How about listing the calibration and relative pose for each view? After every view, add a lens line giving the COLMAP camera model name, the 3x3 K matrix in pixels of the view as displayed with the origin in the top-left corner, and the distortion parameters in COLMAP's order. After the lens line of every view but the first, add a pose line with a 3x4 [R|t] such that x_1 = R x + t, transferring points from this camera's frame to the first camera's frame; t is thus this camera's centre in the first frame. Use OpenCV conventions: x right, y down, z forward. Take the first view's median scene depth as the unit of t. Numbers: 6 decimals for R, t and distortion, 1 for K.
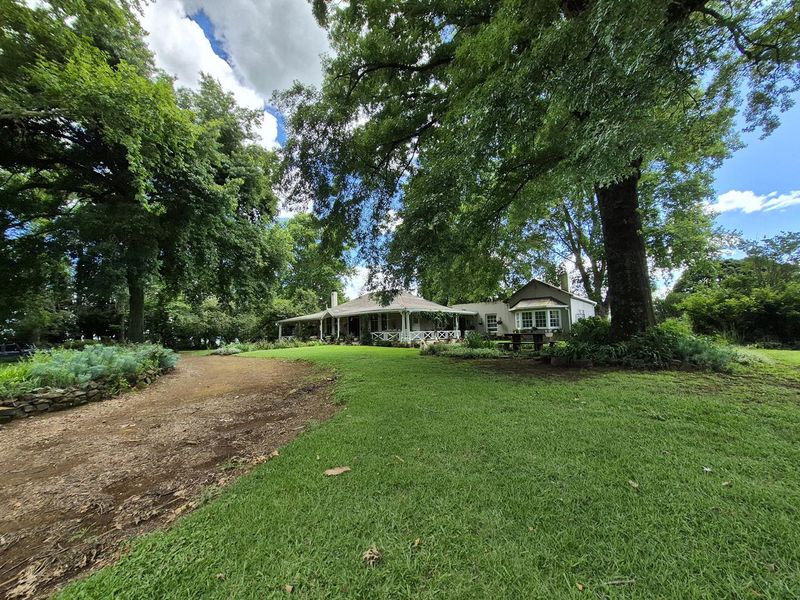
lens RADIAL K [[320.0, 0, 399.0], [0, 320.0, 300.8], [0, 0, 1]] dist [-0.000870, -0.000040]
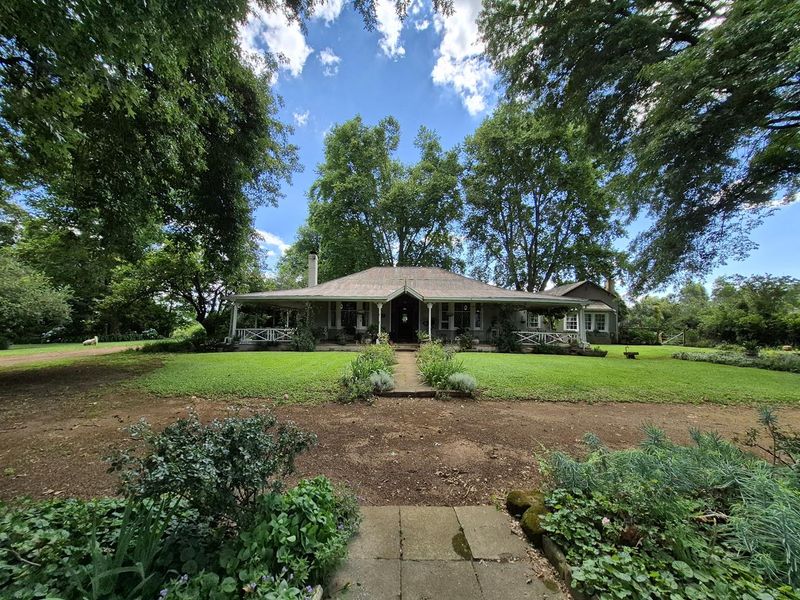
lens RADIAL K [[320.0, 0, 399.9], [0, 320.0, 301.6], [0, 0, 1]] dist [-0.000870, -0.000040]
pose [[0.747368, 0.078939, 0.659704, -0.658256], [-0.108597, 0.994077, 0.004078, 0.057447], [-0.655475, -0.074690, 0.751514, 0.660502]]
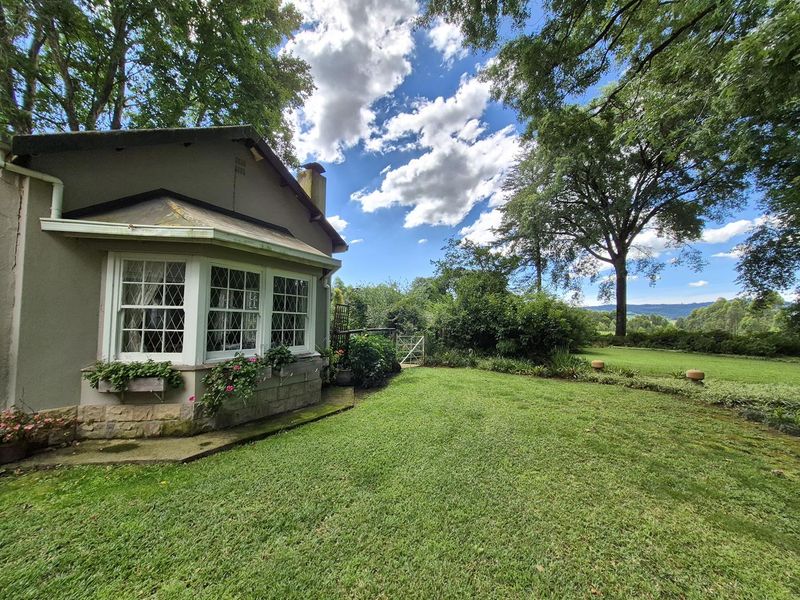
lens RADIAL K [[320.0, 0, 397.6], [0, 320.0, 306.3], [0, 0, 1]] dist [-0.000870, -0.000040]
pose [[-0.192859, 0.083033, 0.977707, 0.201975], [-0.104279, 0.989036, -0.104564, 0.068274], [-0.975670, -0.122121, -0.182086, 0.955330]]
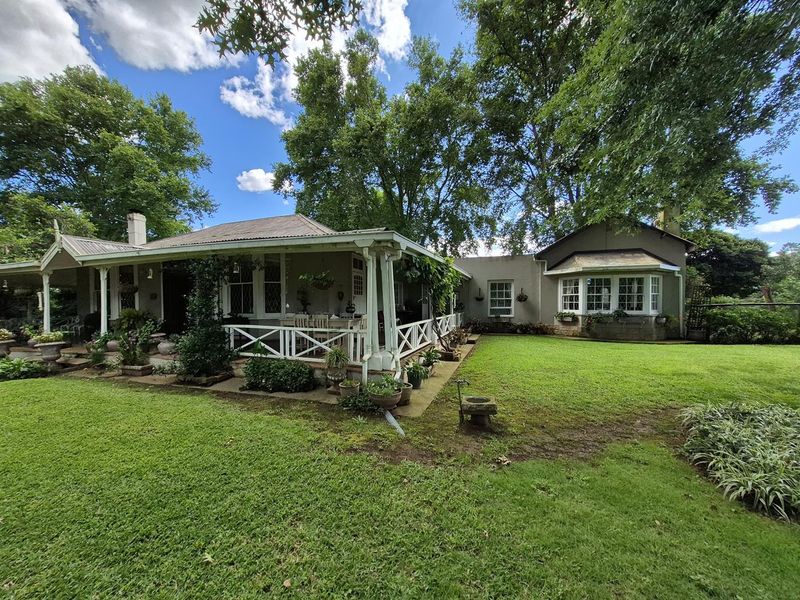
lens RADIAL K [[320.0, 0, 399.6], [0, 320.0, 303.5], [0, 0, 1]] dist [-0.000870, -0.000040]
pose [[0.928458, 0.017060, 0.371045, -0.050643], [-0.053725, 0.994608, 0.088705, 0.047618], [-0.367531, -0.102293, 0.924368, 0.677955]]
